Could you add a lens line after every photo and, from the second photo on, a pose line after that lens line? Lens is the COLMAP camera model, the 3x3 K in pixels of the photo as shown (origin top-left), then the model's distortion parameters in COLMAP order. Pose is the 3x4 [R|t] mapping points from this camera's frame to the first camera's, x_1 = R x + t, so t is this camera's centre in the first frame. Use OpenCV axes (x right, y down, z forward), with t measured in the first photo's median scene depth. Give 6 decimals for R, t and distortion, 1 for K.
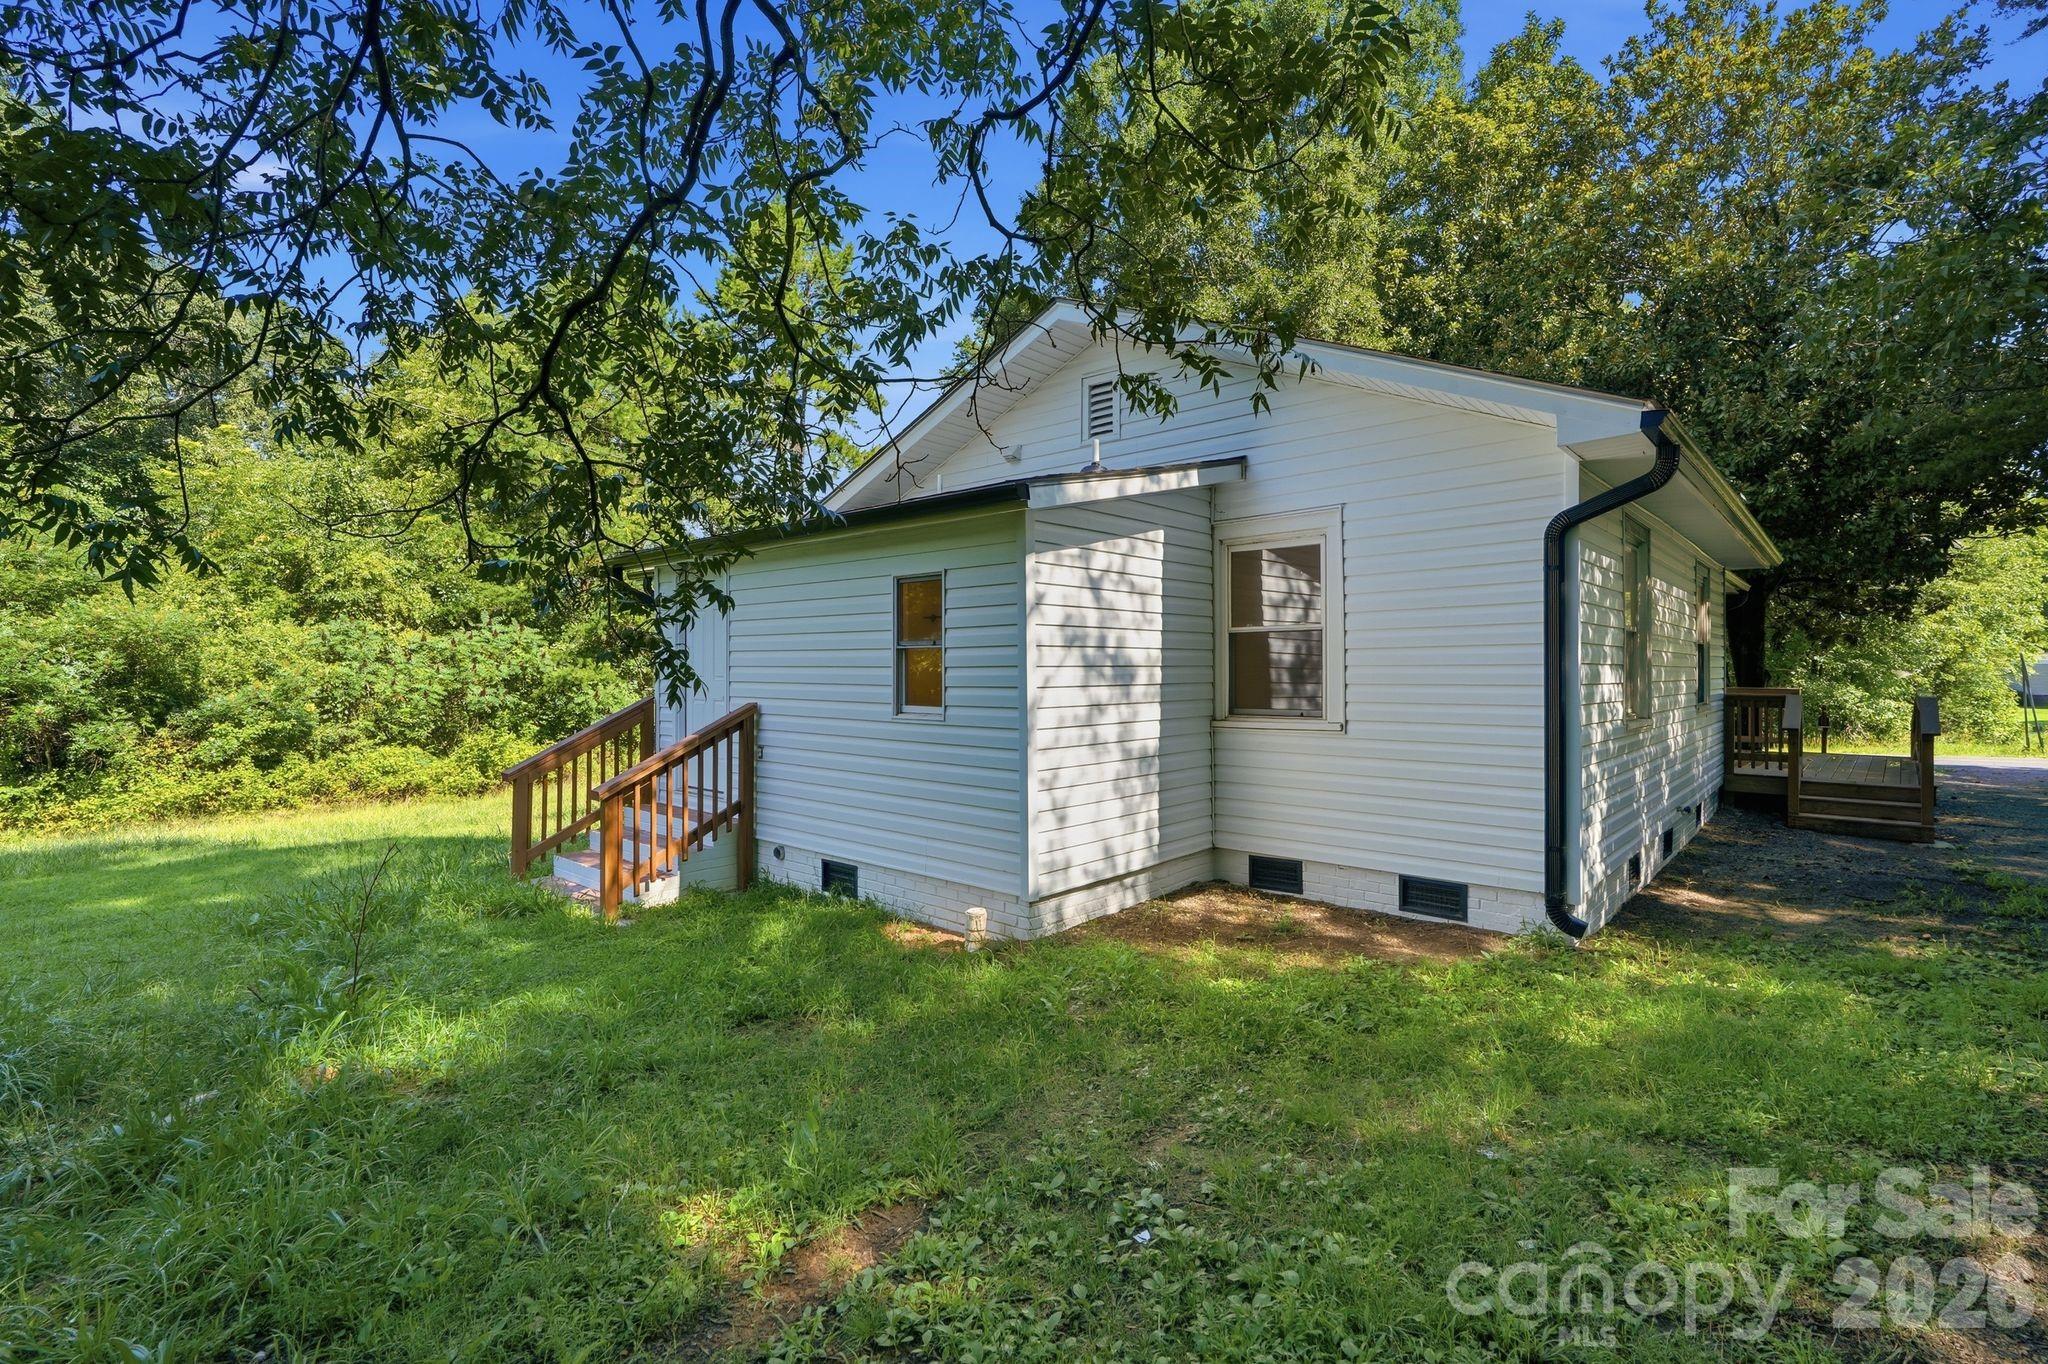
lens RADIAL K [[937.9, 0, 1036.6], [0, 937.9, 664.0], [0, 0, 1]] dist [0.018935, -0.000047]
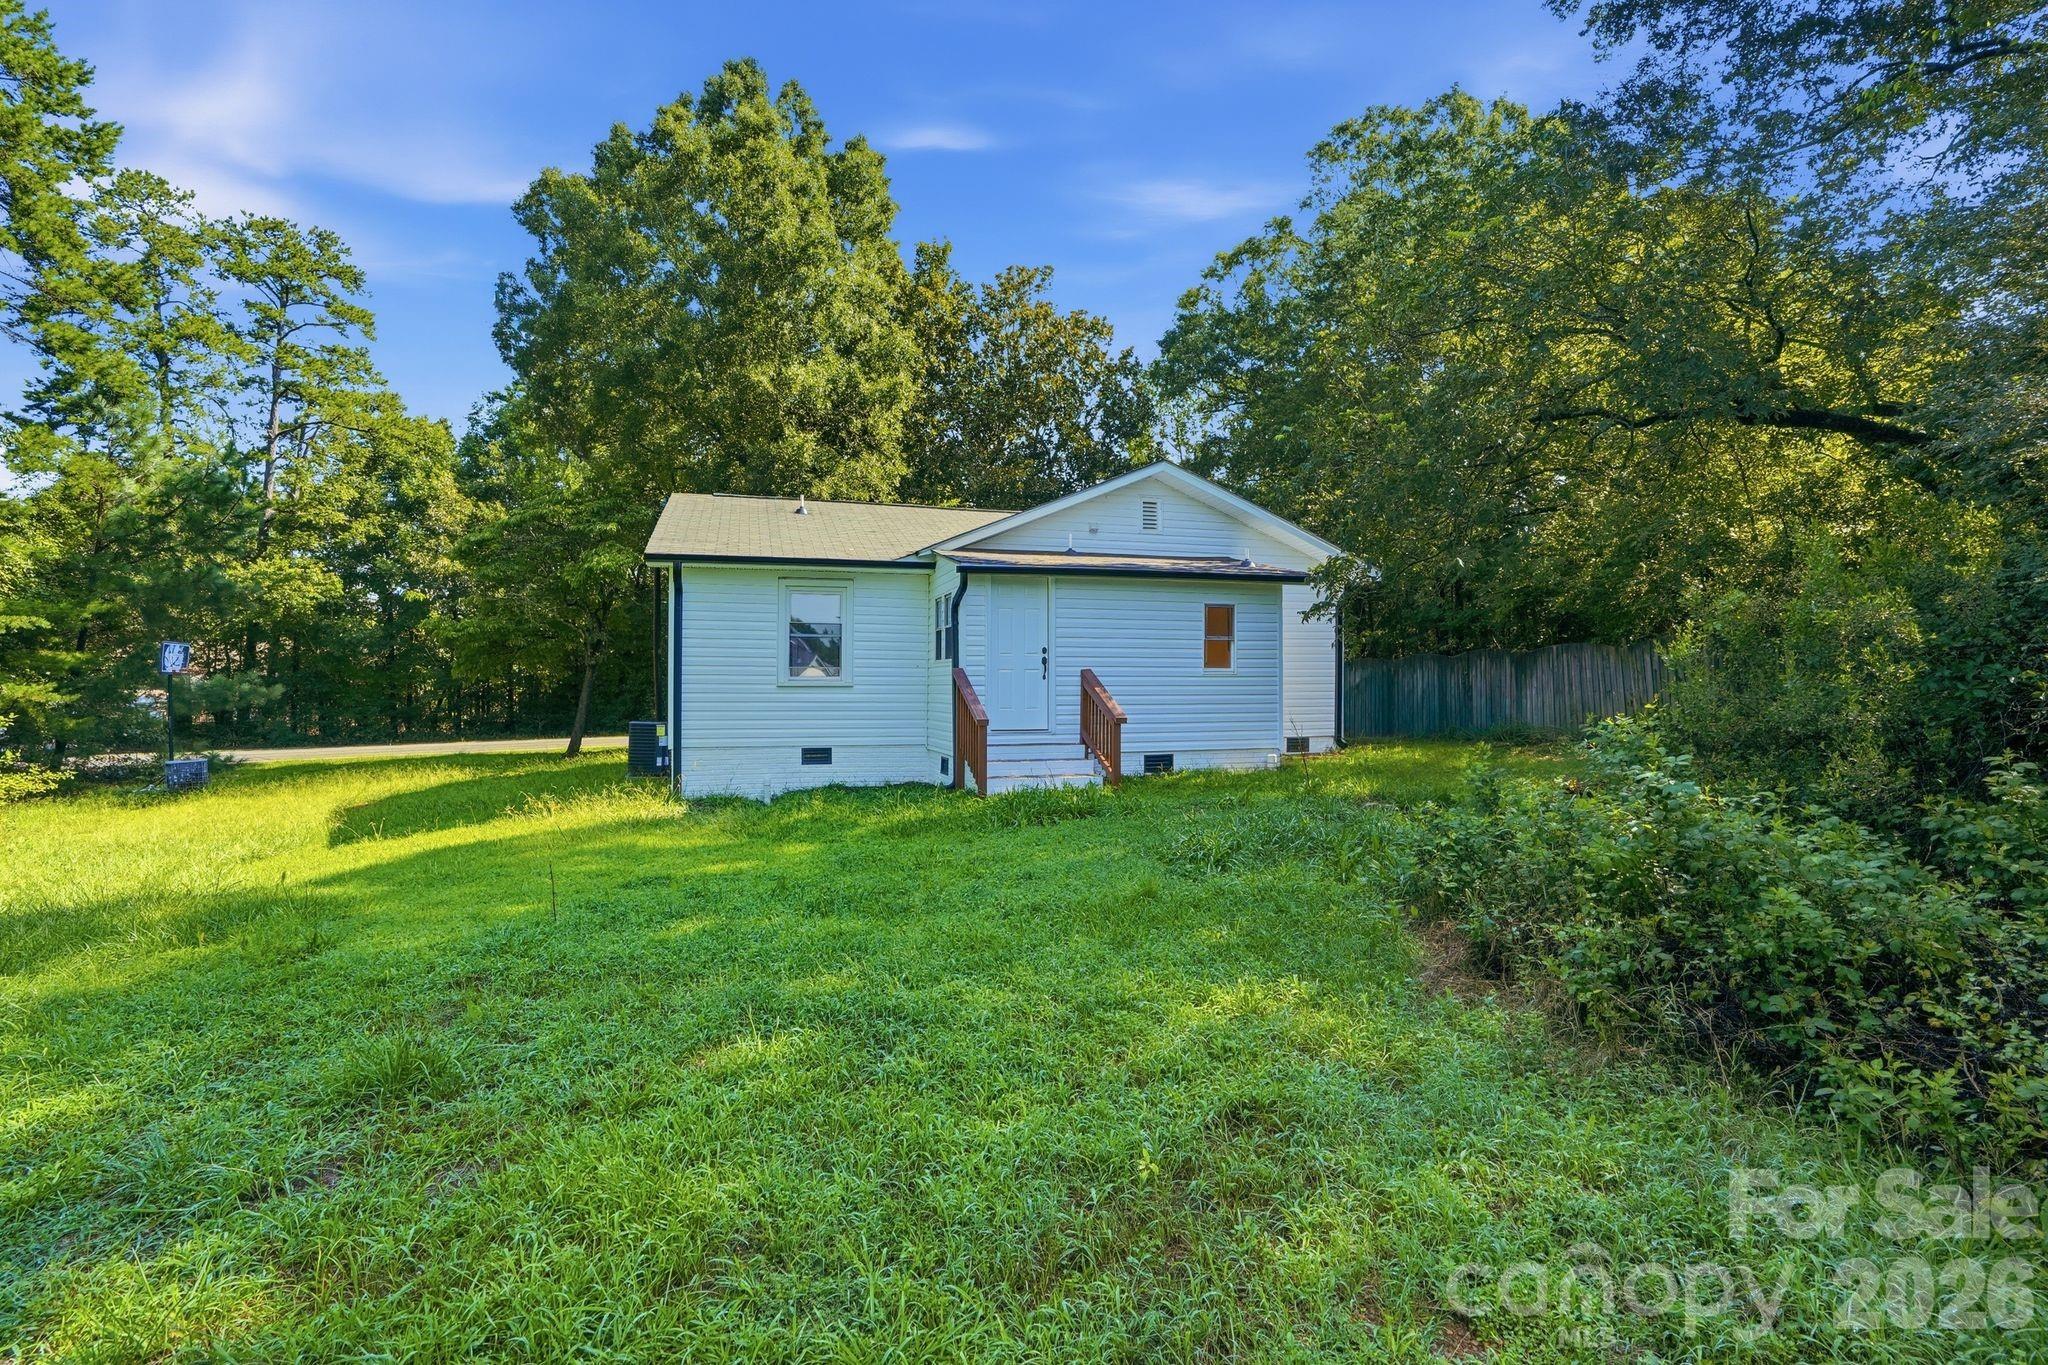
lens RADIAL K [[933.6, 0, 1024.0], [0, 933.6, 682.5], [0, 0, 1]] dist [-0.000339, 0.000145]
pose [[0.536848, -0.003304, 0.843673, -2.056682], [-0.005798, 0.999954, 0.007605, 0.062704], [-0.843659, -0.008974, 0.536804, 0.260225]]
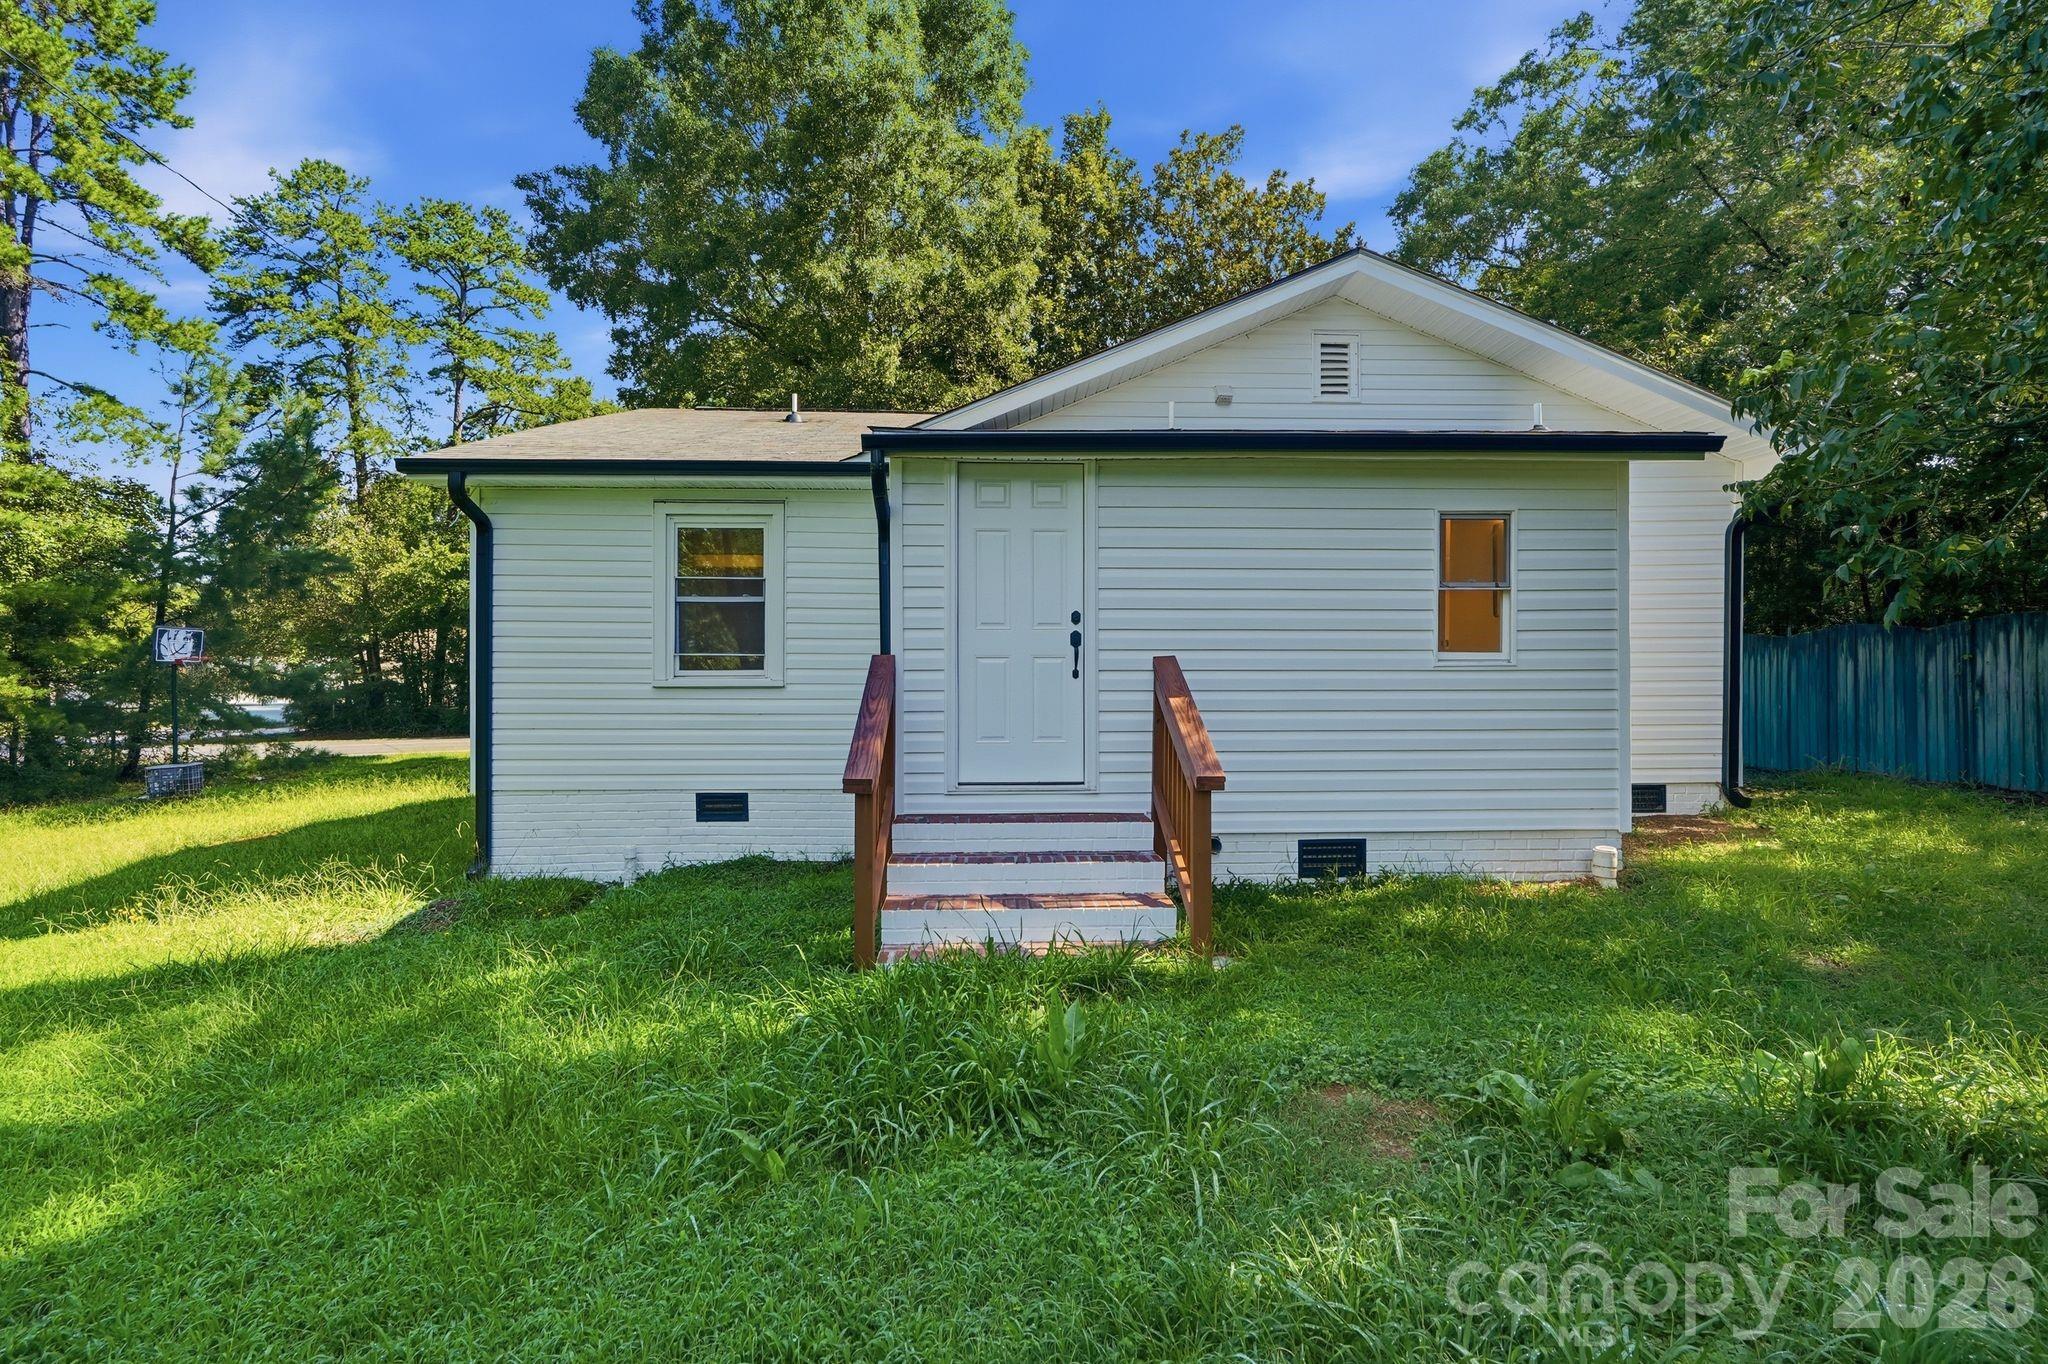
lens RADIAL K [[937.9, 0, 1036.6], [0, 937.9, 664.0], [0, 0, 1]] dist [0.018935, -0.000047]
pose [[0.717337, -0.002446, 0.696722, -1.086032], [-0.002656, 0.999977, 0.006246, 0.051391], [-0.696721, -0.006331, 0.717314, 0.621197]]
